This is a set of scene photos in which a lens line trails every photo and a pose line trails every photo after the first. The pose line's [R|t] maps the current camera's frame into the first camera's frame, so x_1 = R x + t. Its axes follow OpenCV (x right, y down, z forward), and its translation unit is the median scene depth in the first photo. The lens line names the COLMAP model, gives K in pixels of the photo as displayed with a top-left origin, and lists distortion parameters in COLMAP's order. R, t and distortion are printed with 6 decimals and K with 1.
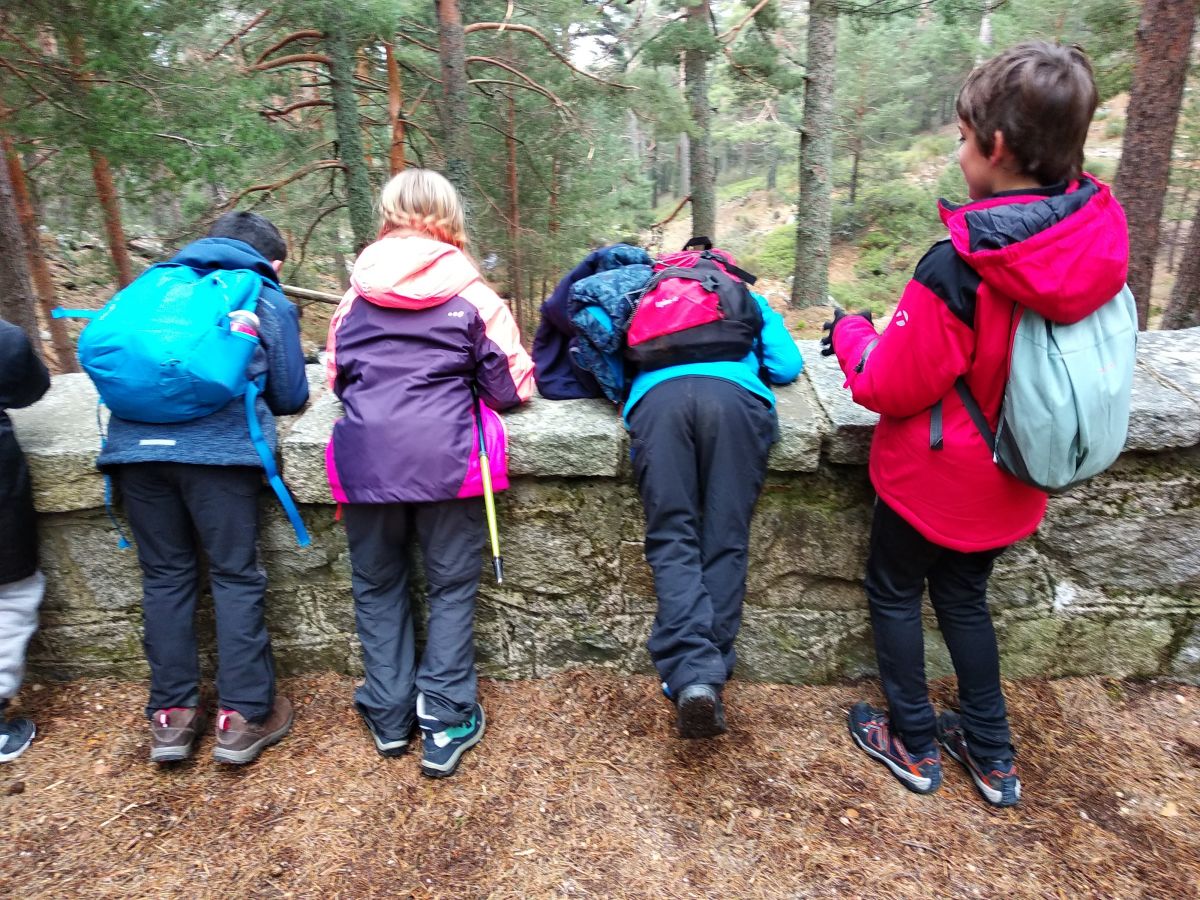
lens RADIAL K [[909.8, 0, 599.3], [0, 909.8, 446.9], [0, 0, 1]] dist [0.000957, -0.008698]
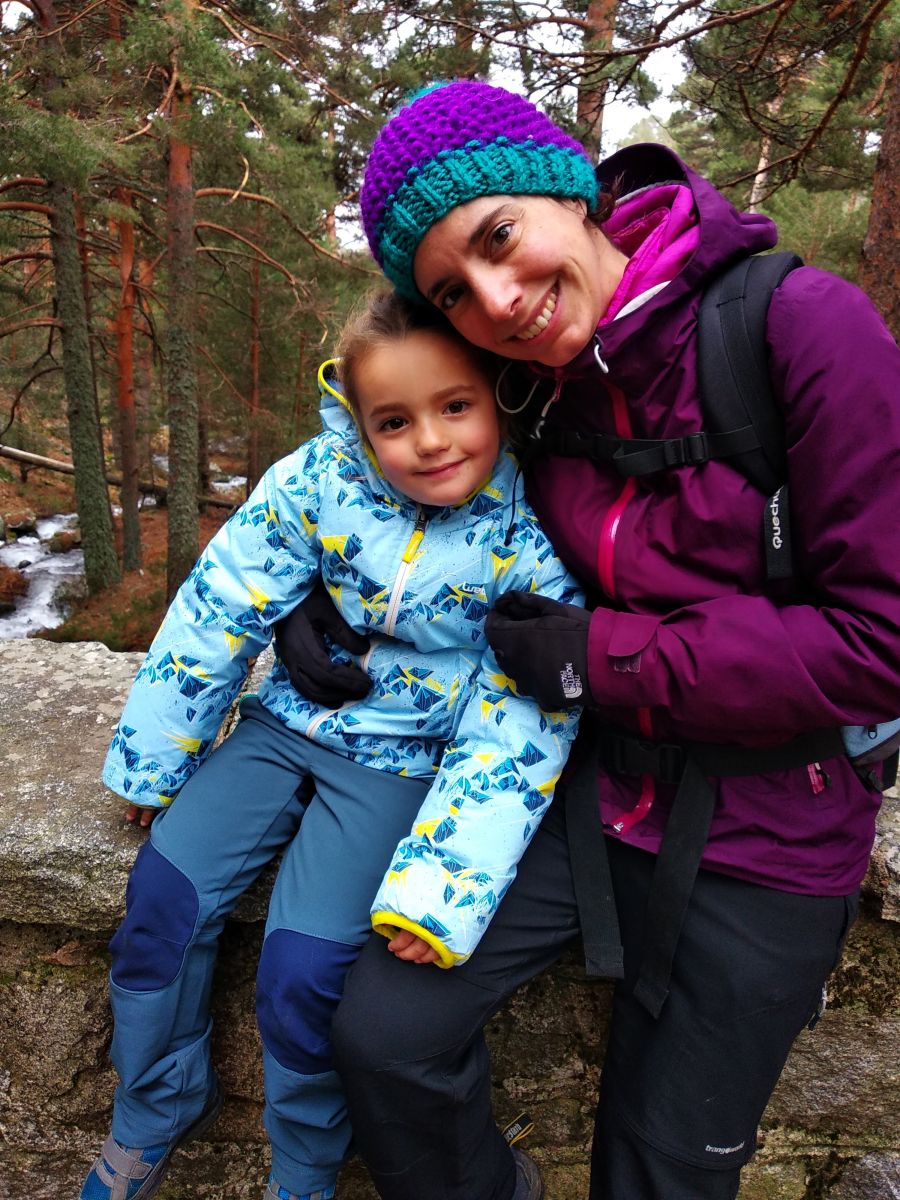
lens RADIAL K [[909.8, 0, 450.7], [0, 909.8, 602.6], [0, 0, 1]] dist [0.000957, -0.008698]
pose [[0.992634, 0.063258, 0.103330, 0.308373], [-0.059597, 0.997493, -0.038146, -0.140790], [-0.105484, 0.031707, 0.993915, 0.414116]]
